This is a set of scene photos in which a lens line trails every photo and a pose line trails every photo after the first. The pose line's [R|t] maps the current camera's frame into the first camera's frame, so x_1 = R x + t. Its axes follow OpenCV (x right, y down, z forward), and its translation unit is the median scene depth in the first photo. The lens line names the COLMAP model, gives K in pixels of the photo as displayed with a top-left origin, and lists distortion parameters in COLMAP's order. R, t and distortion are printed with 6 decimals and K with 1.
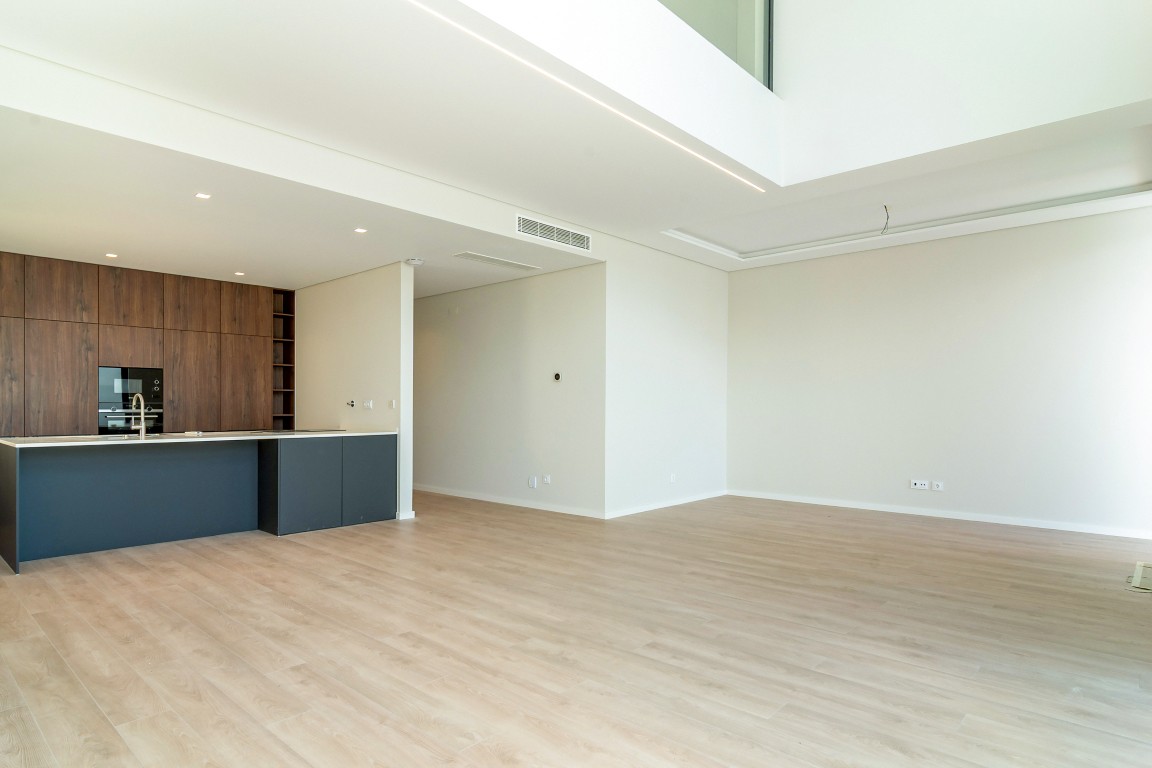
lens RADIAL K [[643.7, 0, 557.2], [0, 643.7, 401.9], [0, 0, 1]] dist [-0.000650, 0.005747]
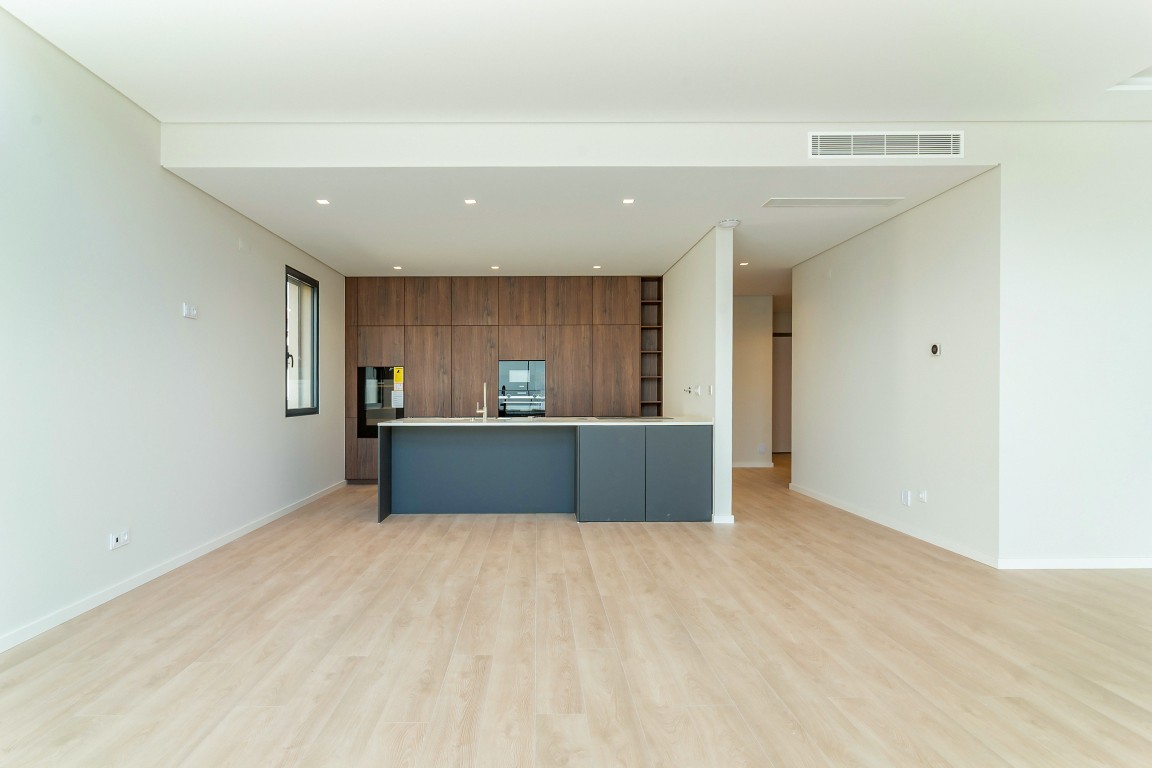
lens RADIAL K [[643.7, 0, 572.0], [0, 643.7, 390.4], [0, 0, 1]] dist [-0.000650, 0.005747]
pose [[0.690234, -0.005686, -0.723564, 0.272611], [0.008043, 0.999968, -0.000185, 0.002078], [0.723542, -0.005692, 0.690257, 0.281846]]
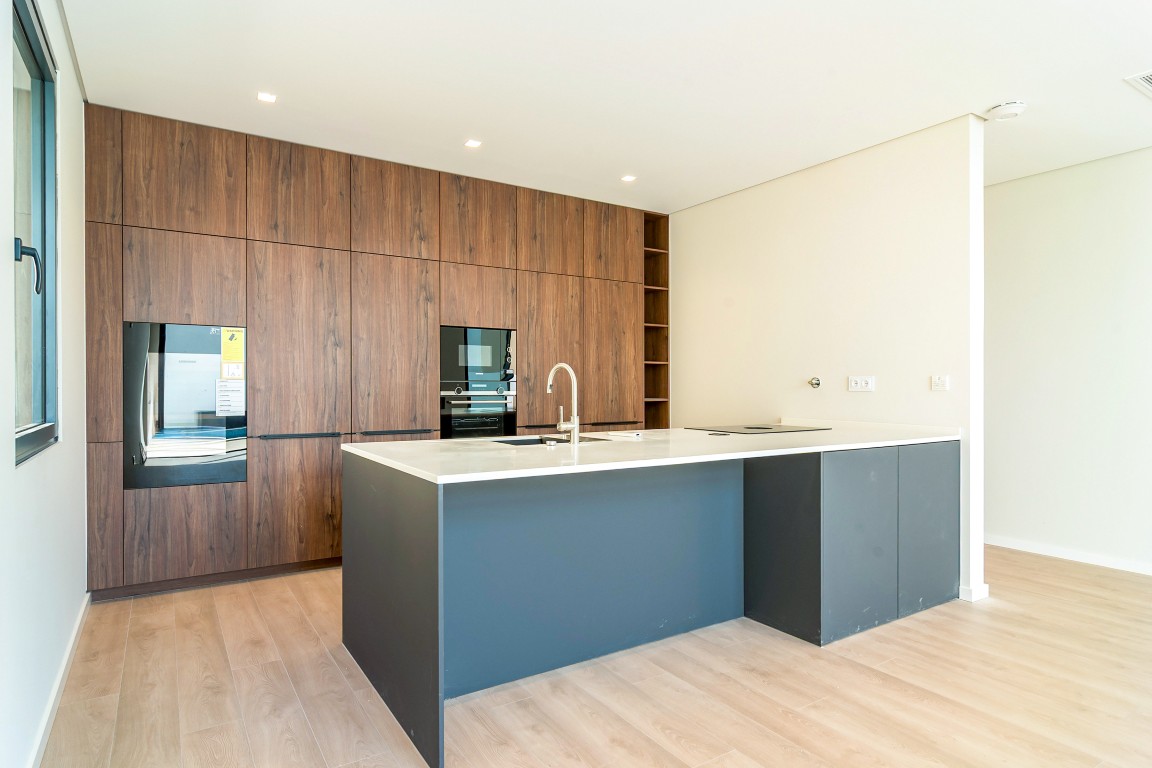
lens RADIAL K [[643.7, 0, 568.0], [0, 643.7, 380.4], [0, 0, 1]] dist [-0.000650, 0.005747]
pose [[0.972179, 0.001660, -0.234233, -0.457858], [-0.001758, 0.999998, -0.000208, 0.000532], [0.234232, 0.000614, 0.972180, 0.417151]]
